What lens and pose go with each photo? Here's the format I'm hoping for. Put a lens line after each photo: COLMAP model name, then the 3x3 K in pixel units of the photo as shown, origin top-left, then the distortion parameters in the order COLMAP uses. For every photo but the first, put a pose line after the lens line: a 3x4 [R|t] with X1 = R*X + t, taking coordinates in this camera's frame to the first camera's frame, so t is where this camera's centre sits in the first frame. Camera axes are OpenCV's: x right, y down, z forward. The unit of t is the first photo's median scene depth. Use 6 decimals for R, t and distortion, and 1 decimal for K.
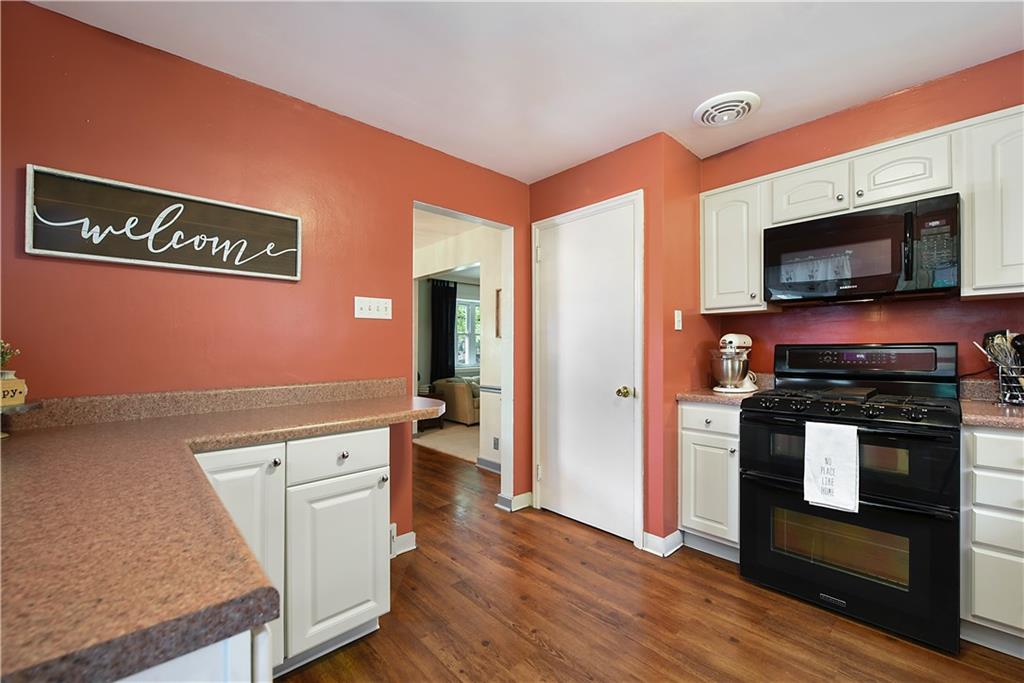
lens RADIAL K [[412.6, 0, 540.2], [0, 412.6, 348.0], [0, 0, 1]] dist [-0.001844, -0.000261]
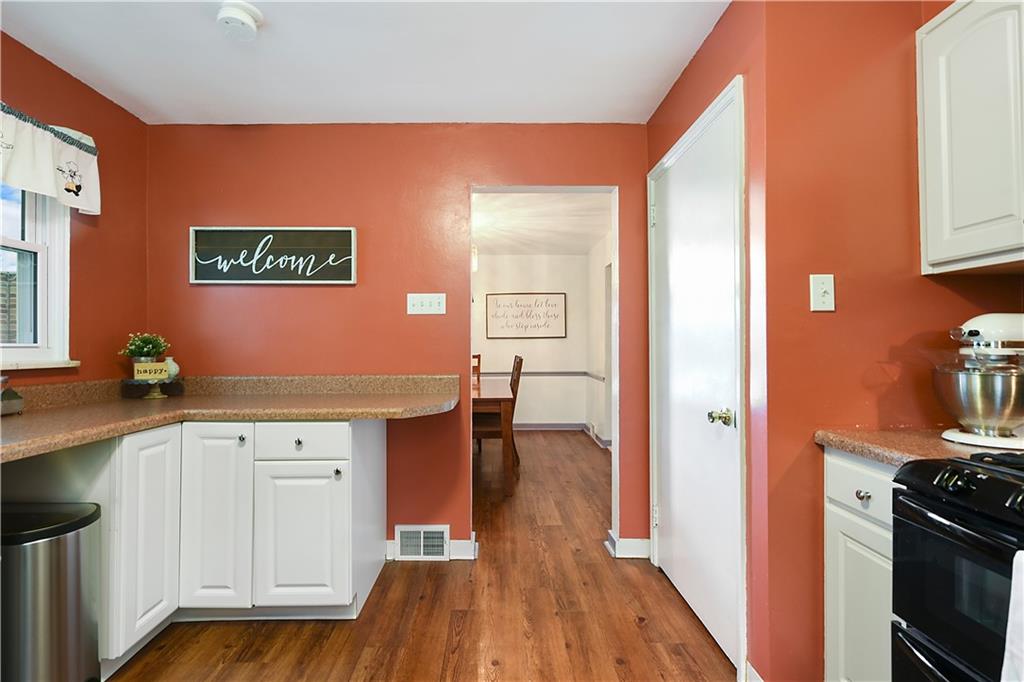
lens RADIAL K [[454.7, 0, 512.0], [0, 454.7, 341.0], [0, 0, 1]] dist [0.001717, -0.000021]
pose [[0.725653, -0.001008, -0.688060, 0.656209], [-0.002271, 0.999990, -0.003859, -0.003137], [0.688057, 0.004363, 0.725644, 0.441112]]
